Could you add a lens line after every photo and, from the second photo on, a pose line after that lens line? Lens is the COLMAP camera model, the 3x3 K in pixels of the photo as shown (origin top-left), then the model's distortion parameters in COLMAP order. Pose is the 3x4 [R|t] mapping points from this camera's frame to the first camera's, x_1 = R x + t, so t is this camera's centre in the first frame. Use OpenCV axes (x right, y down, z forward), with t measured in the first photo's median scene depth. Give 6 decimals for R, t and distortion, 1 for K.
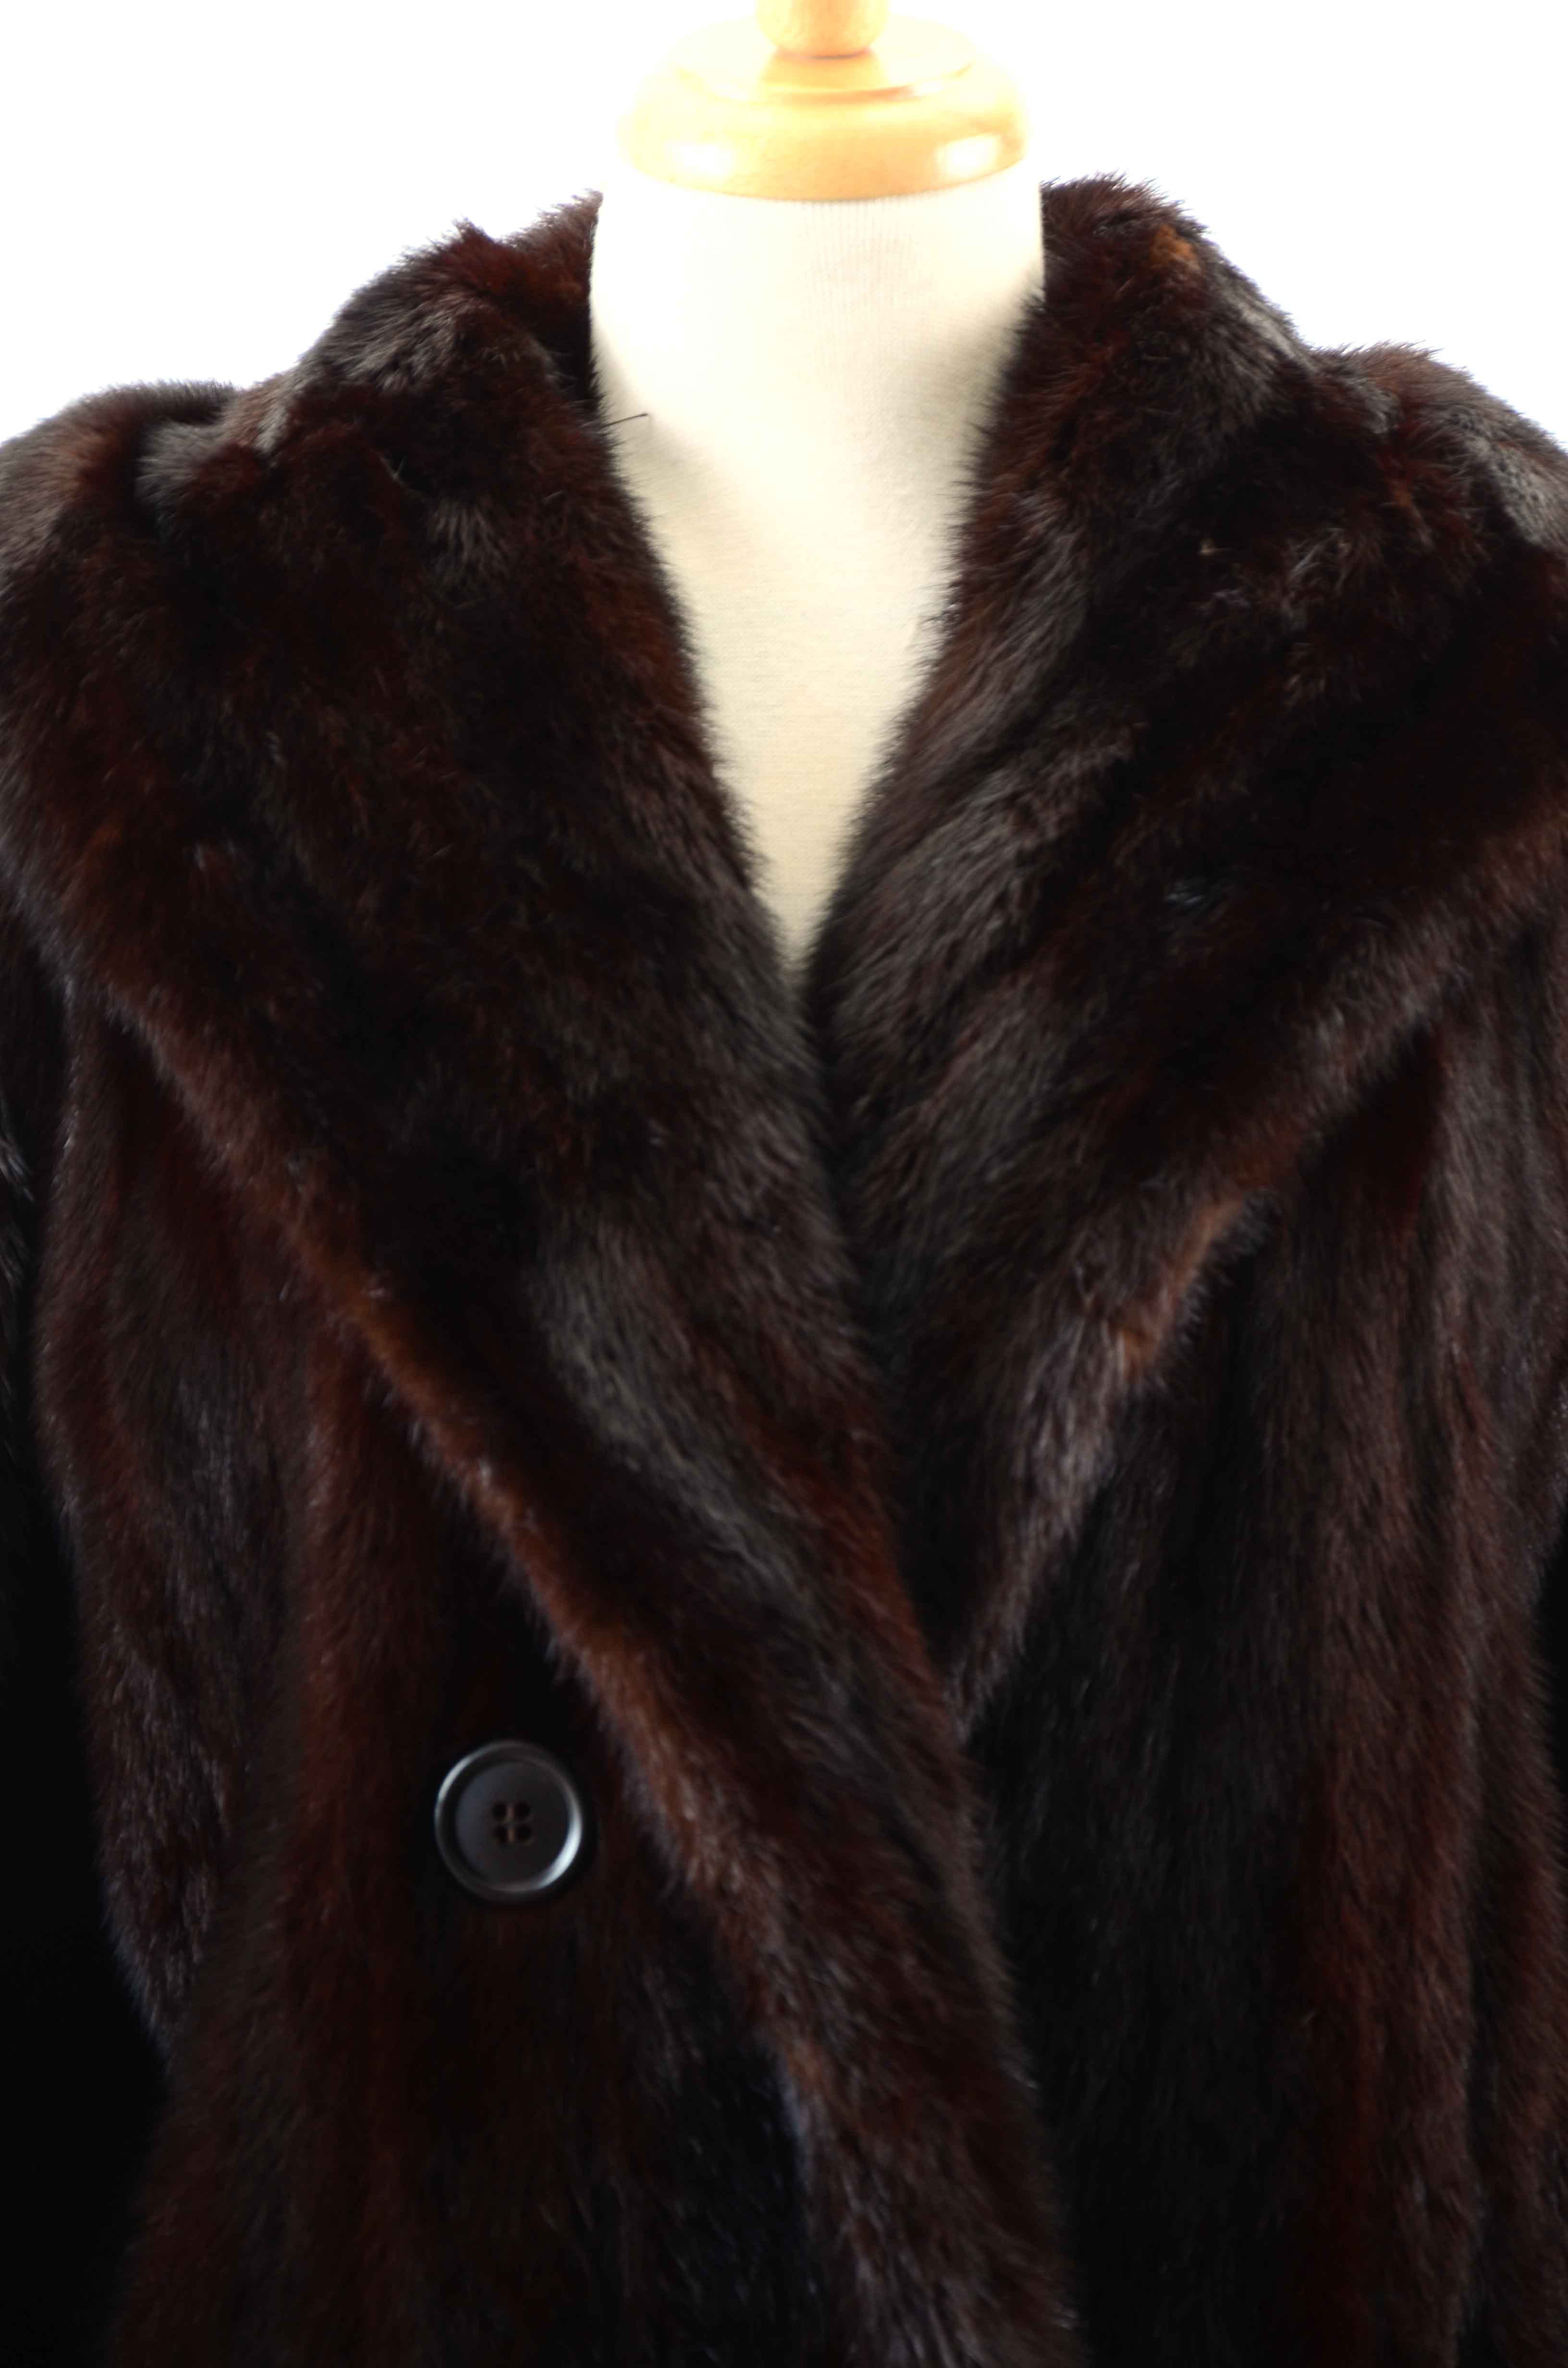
lens RADIAL K [[10165.7, 0, 831.6], [0, 10165.7, 1196.9], [0, 0, 1]] dist [1.293277, 0.000000]
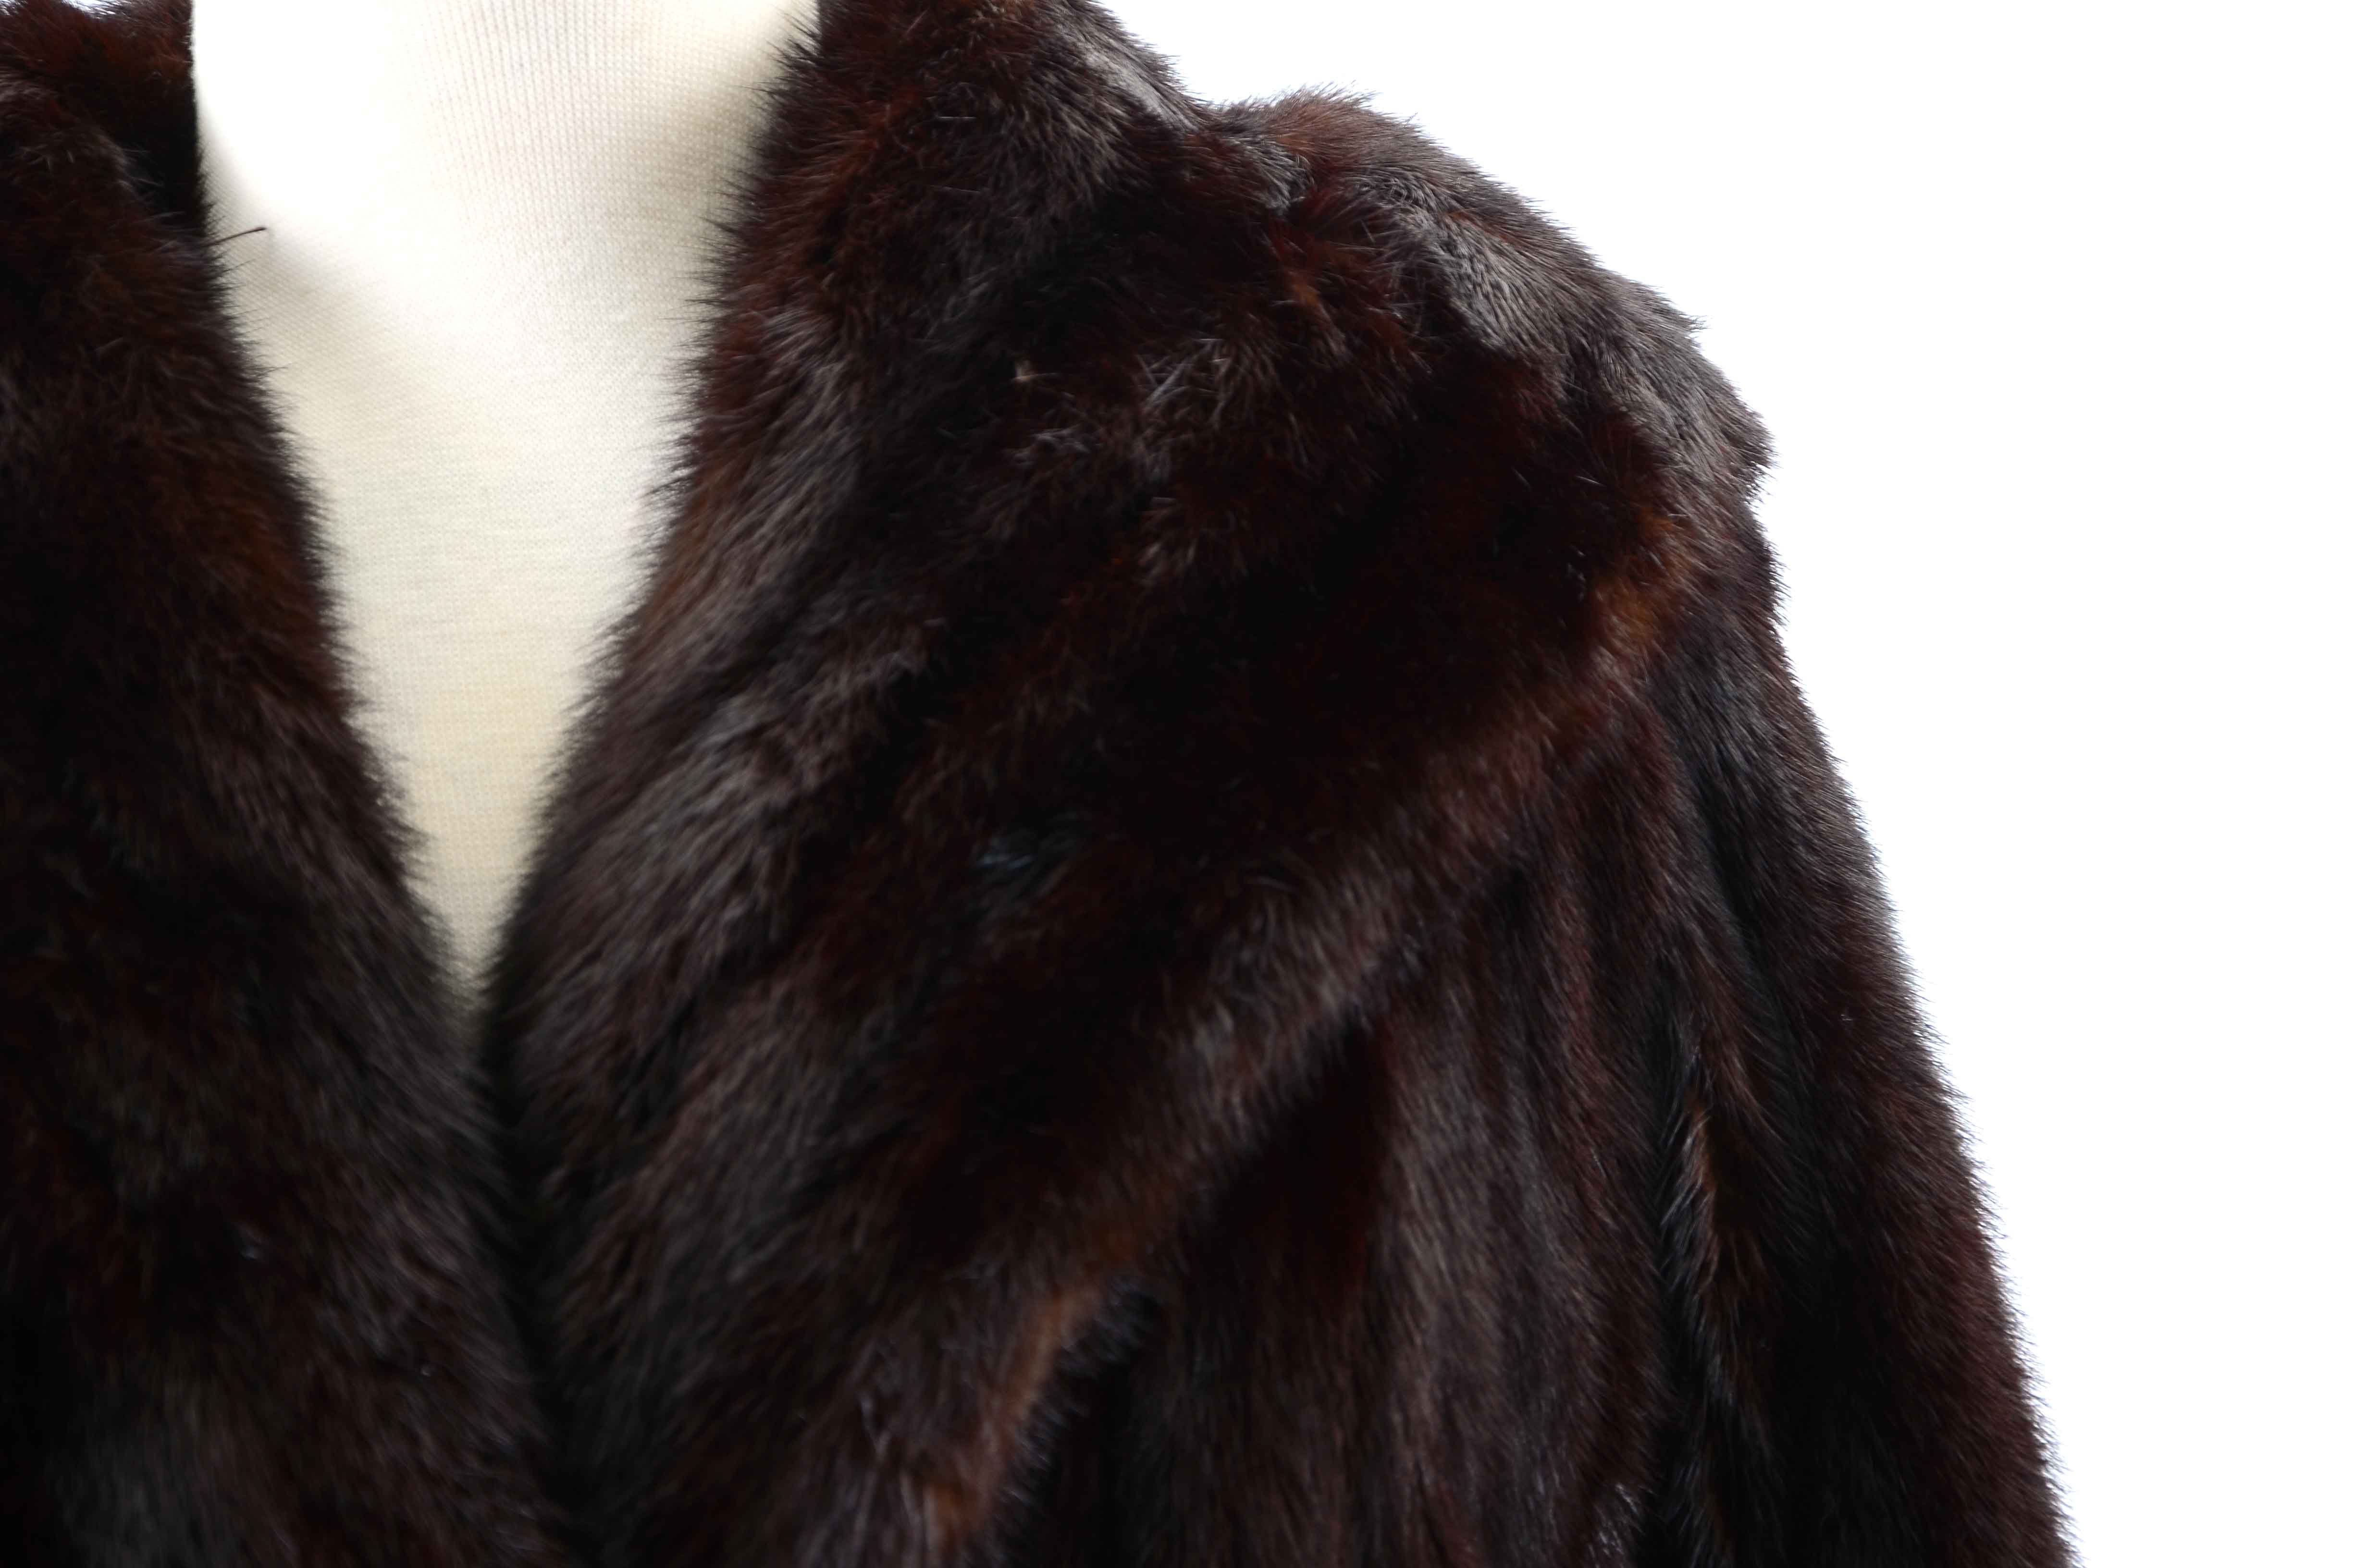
lens RADIAL K [[10165.7, 0, 1183.7], [0, 10165.7, 785.8], [0, 0, 1]] dist [1.293277, 0.000000]
pose [[0.998483, -0.053639, -0.012397, 0.055785], [0.053256, 0.998147, -0.029438, -0.012942], [0.013953, 0.028733, 0.999490, 0.288984]]
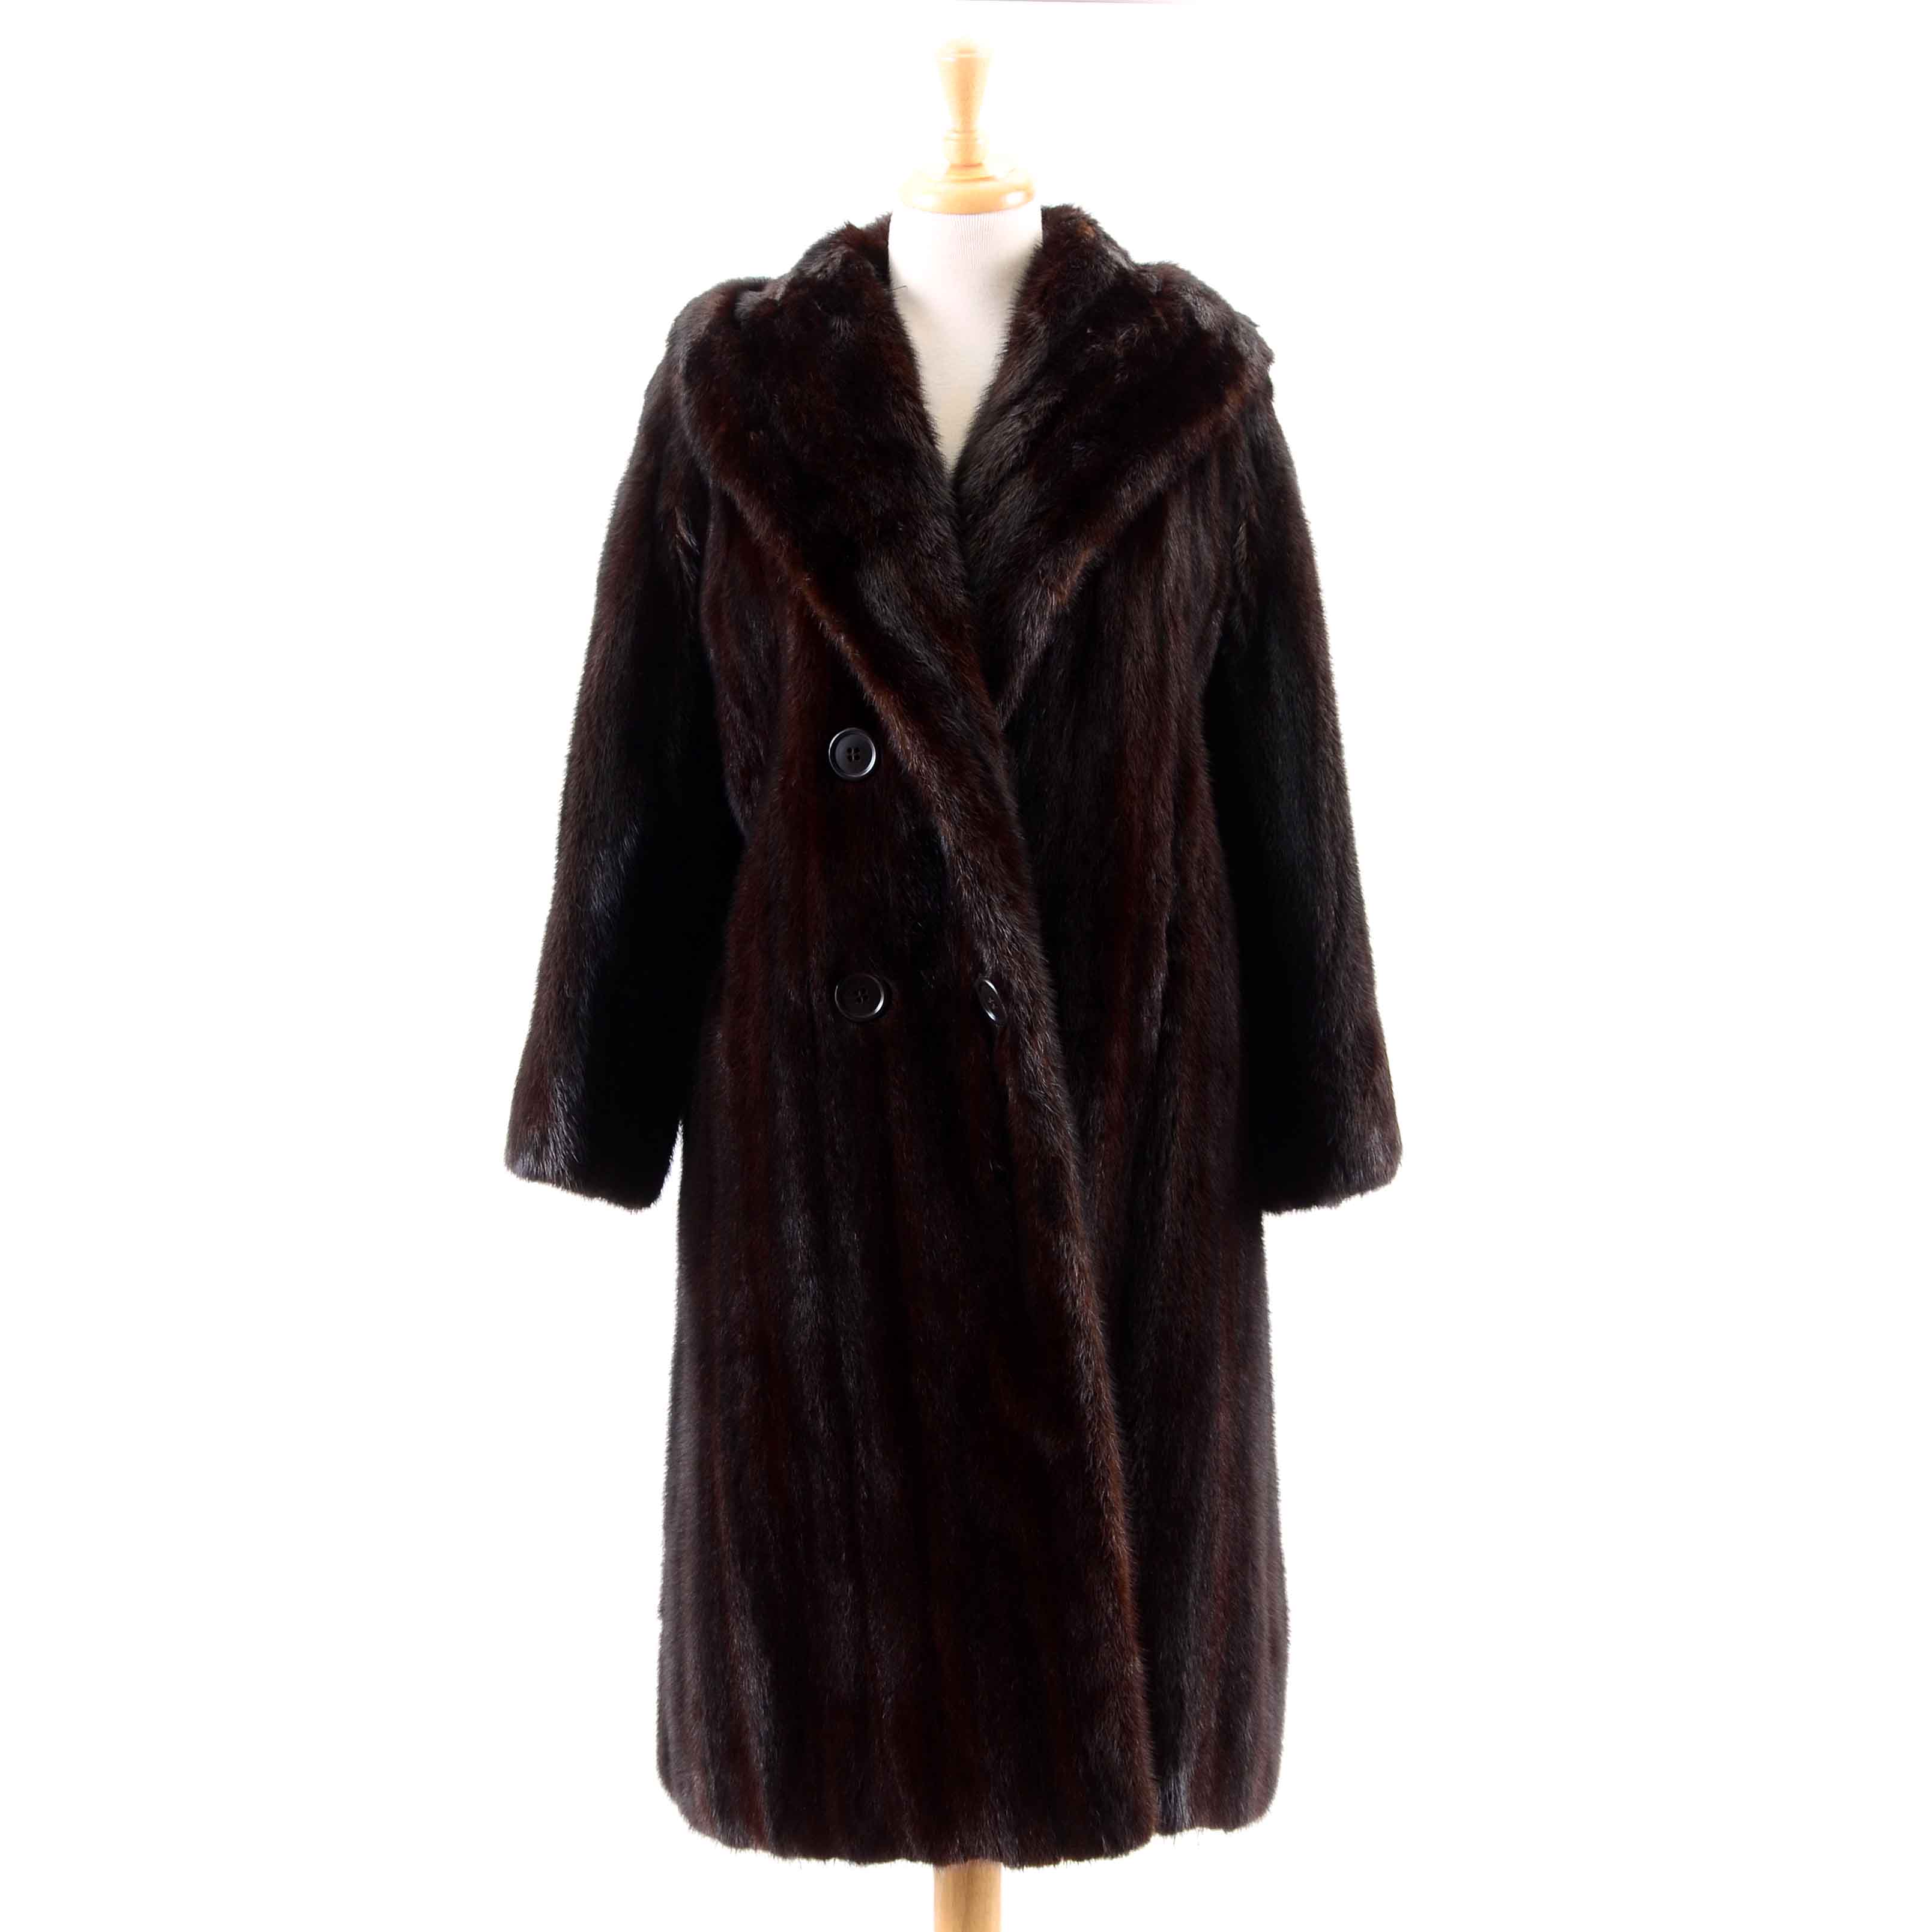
lens RADIAL K [[5193.5, 0, 923.8], [0, 5193.5, 1002.1], [0, 0, 1]] dist [0.190687, 0.000000]
pose [[0.998627, 0.001915, -0.052340, 0.069109], [0.001290, 0.998128, 0.061140, 0.039375], [0.052359, -0.061124, 0.996756, -0.532156]]
